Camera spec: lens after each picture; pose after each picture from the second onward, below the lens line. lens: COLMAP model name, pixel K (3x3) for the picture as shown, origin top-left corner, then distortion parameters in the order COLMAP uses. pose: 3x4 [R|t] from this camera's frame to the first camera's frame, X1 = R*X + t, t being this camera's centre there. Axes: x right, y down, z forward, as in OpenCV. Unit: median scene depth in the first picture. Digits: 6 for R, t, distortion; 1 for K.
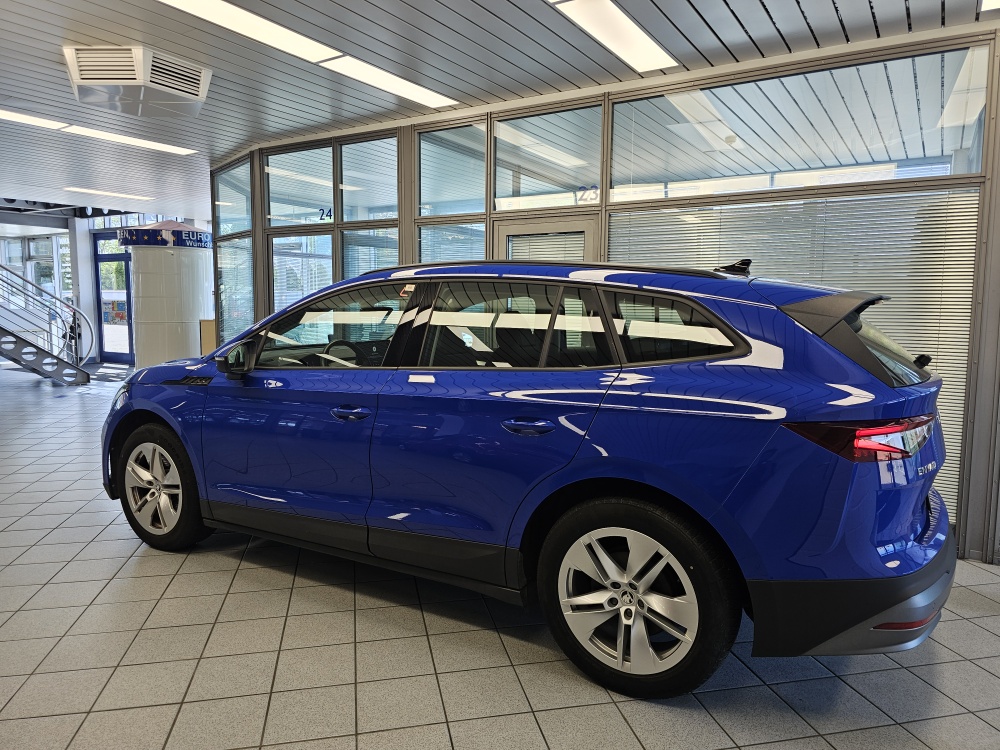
lens RADIAL K [[734.6, 0, 500.0], [0, 734.6, 375.0], [0, 0, 1]] dist [0.052031, -0.029556]
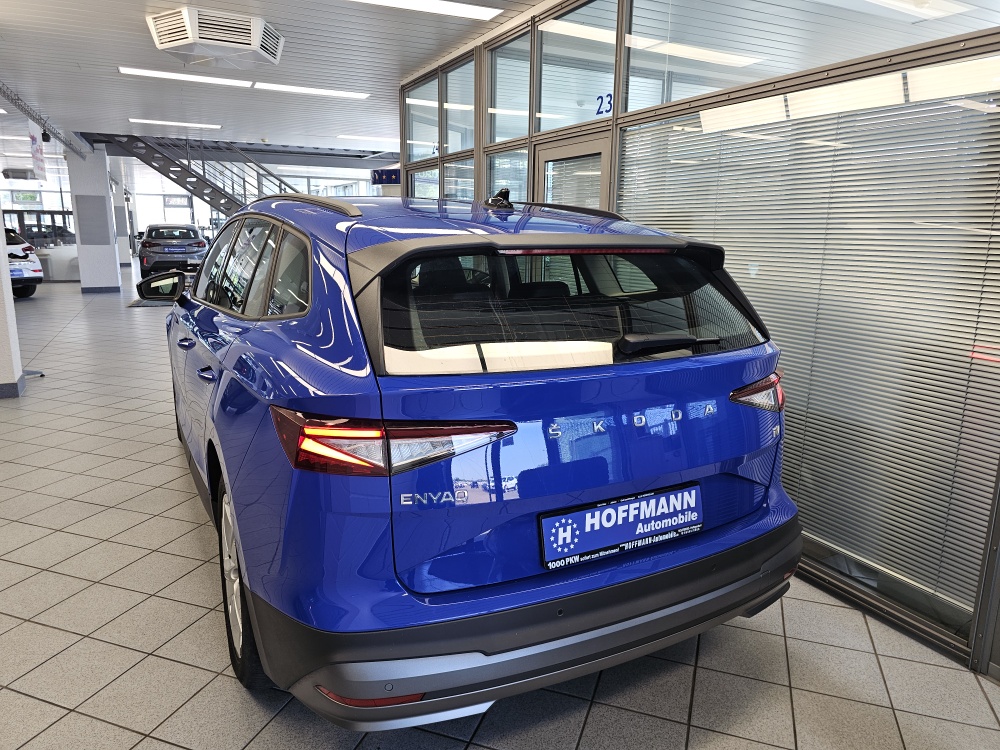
lens RADIAL K [[718.4, 0, 476.5], [0, 718.4, 377.4], [0, 0, 1]] dist [0.051159, -0.002765]
pose [[0.835832, 0.113824, -0.537055, 0.431115], [-0.059770, 0.991322, 0.117080, -0.028811], [0.545721, -0.065759, 0.835383, 0.211015]]
